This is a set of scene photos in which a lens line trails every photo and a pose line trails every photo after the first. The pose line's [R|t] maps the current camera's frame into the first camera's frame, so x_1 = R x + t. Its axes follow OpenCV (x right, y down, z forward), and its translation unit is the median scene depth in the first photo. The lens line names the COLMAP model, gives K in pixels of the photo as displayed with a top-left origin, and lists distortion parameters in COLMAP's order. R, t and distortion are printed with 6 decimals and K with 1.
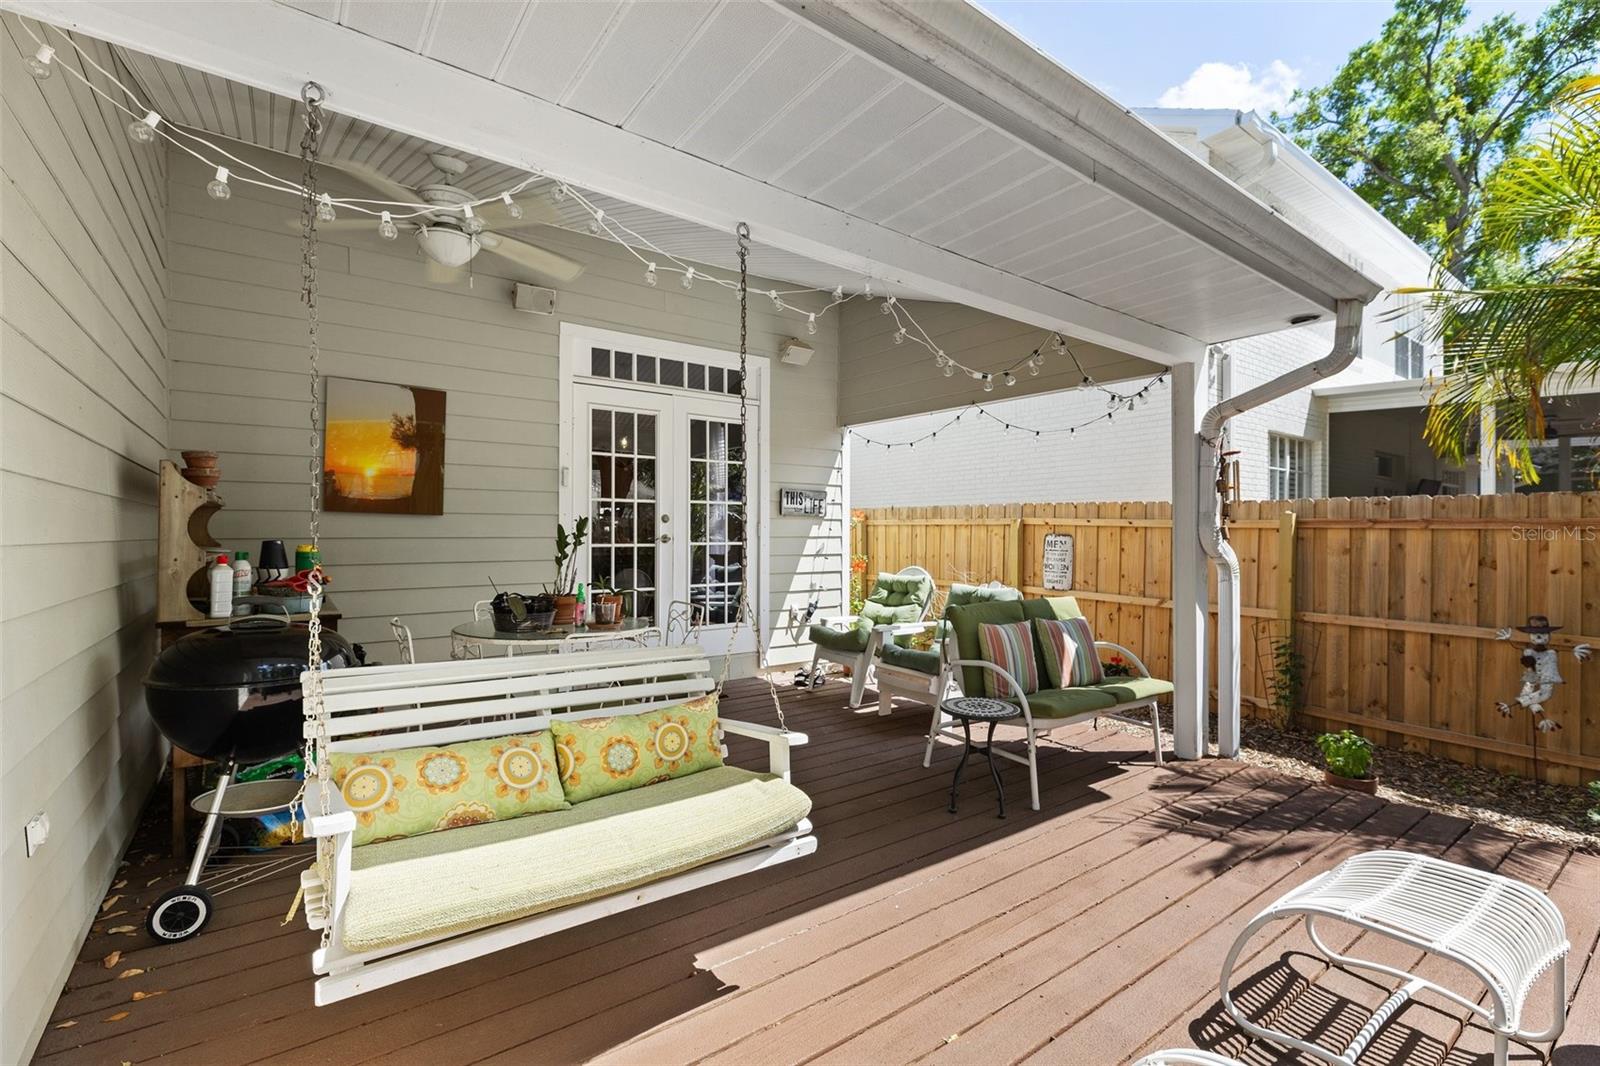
lens RADIAL K [[715.6, 0, 766.5], [0, 715.6, 544.2], [0, 0, 1]] dist [0.000790, 0.000014]
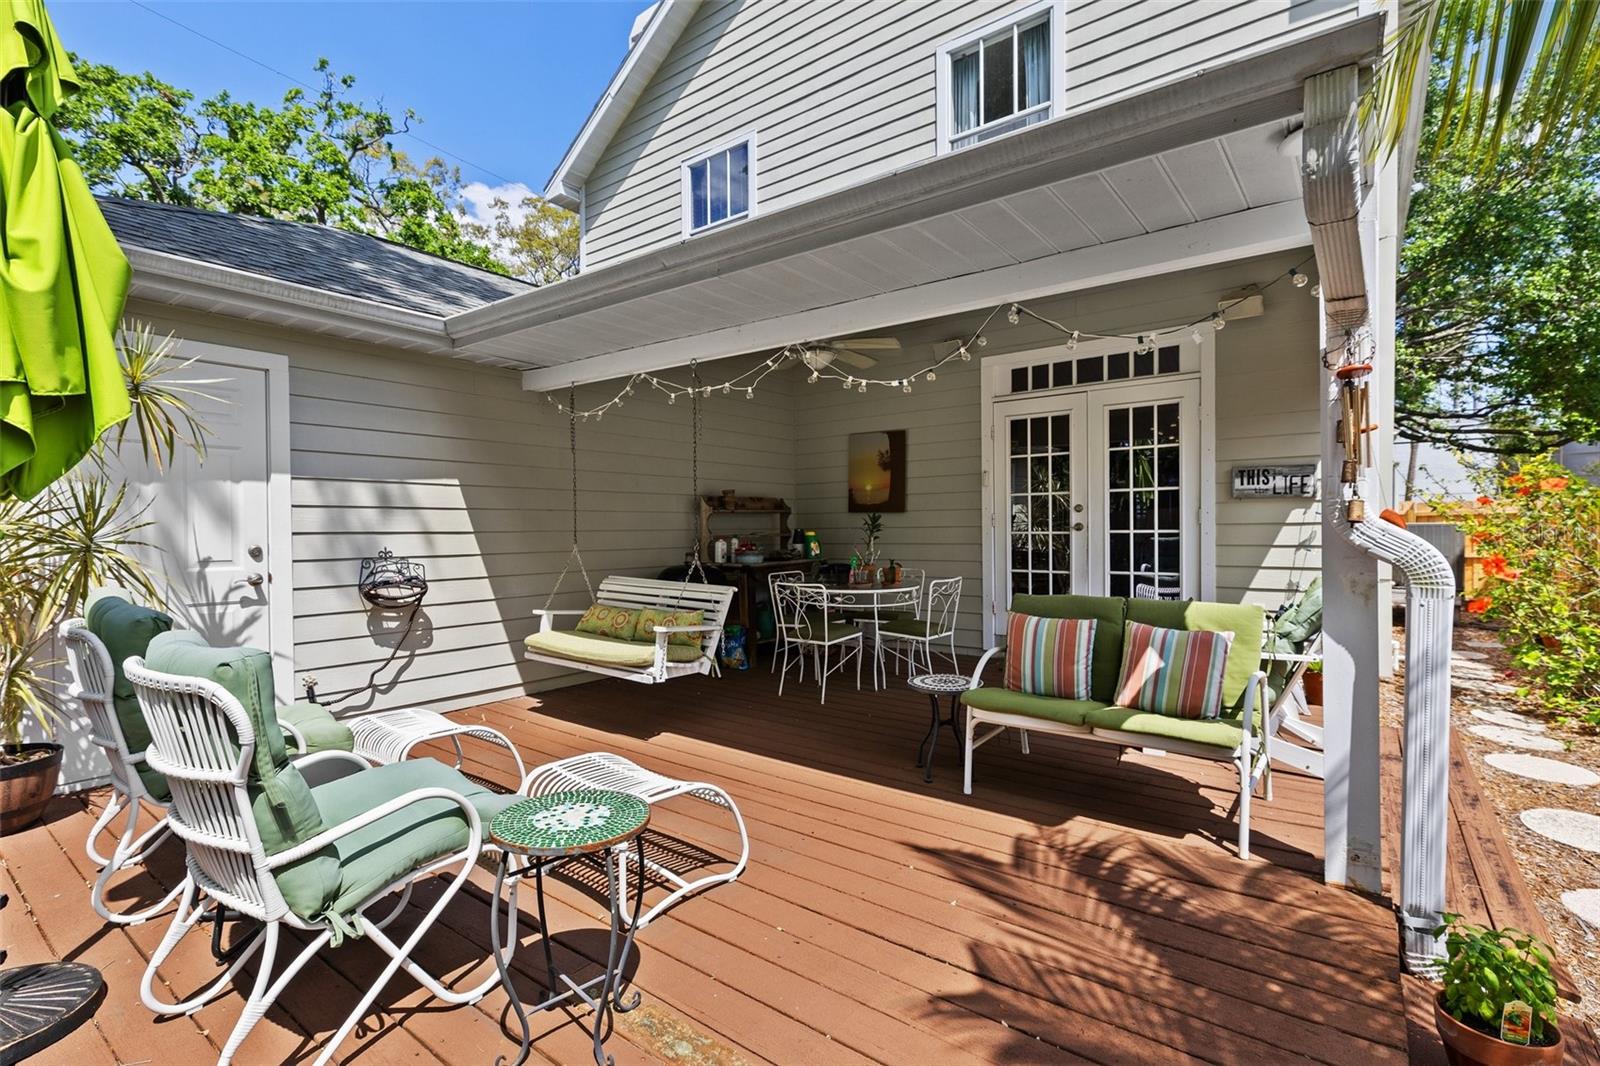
lens RADIAL K [[715.6, 0, 831.1], [0, 715.6, 538.7], [0, 0, 1]] dist [0.000790, 0.000014]
pose [[0.326478, 0.009381, -0.945158, 0.783237], [-0.003182, 0.999956, 0.008826, 0.002070], [0.945199, 0.000126, 0.326493, 0.305417]]
